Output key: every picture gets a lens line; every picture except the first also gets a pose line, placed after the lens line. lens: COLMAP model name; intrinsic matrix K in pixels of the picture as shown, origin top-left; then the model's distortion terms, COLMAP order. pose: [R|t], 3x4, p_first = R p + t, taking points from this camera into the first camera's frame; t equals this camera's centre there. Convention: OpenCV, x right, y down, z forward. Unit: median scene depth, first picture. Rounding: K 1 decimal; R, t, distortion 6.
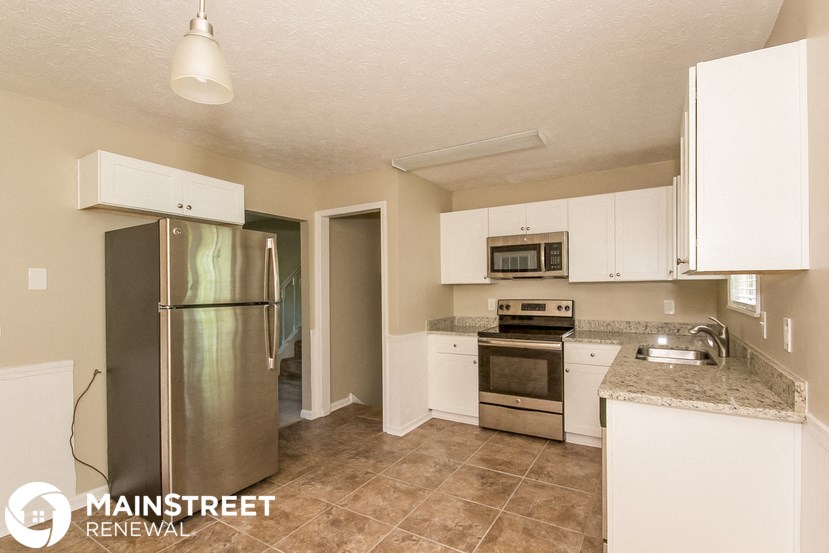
lens RADIAL K [[381.5, 0, 422.6], [0, 381.5, 289.0], [0, 0, 1]] dist [-0.001874, 0.000396]
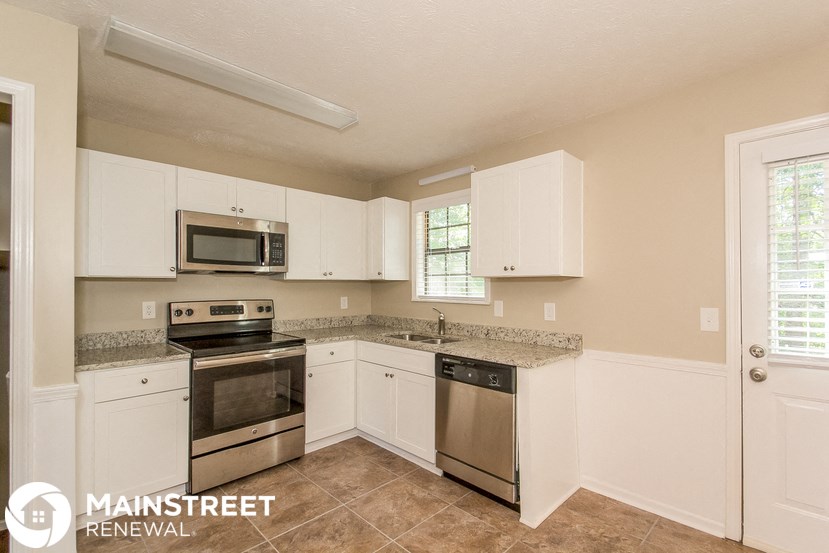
lens RADIAL K [[381.5, 0, 413.0], [0, 381.5, 281.7], [0, 0, 1]] dist [-0.001874, 0.000396]
pose [[0.261101, 0.018373, 0.965137, -0.404487], [-0.001836, 0.999826, -0.018537, 0.003428], [-0.965310, 0.003068, 0.261089, 0.466486]]
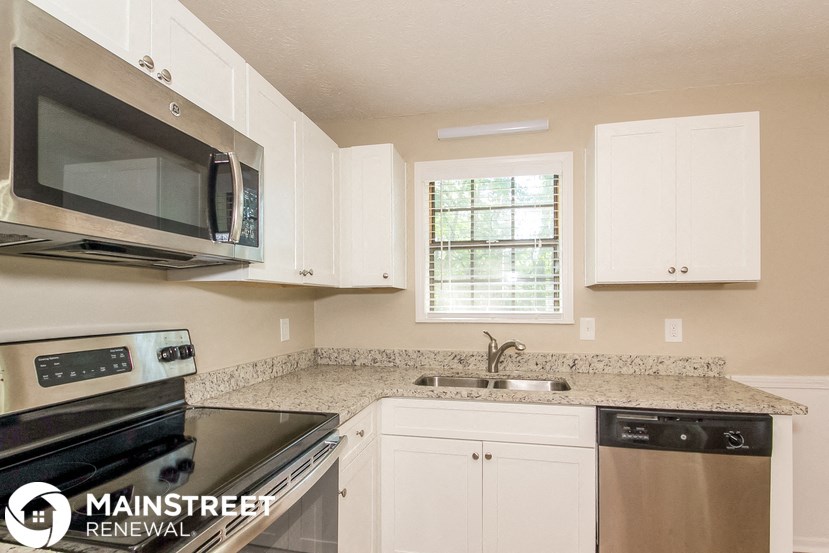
lens RADIAL K [[410.7, 0, 424.1], [0, 410.7, 299.0], [0, 0, 1]] dist [0.003480, 0.000339]
pose [[-0.337818, 0.015015, 0.941092, -0.065540], [0.005571, 0.999887, -0.013953, 0.007705], [-0.941195, 0.000529, -0.337863, 0.960425]]
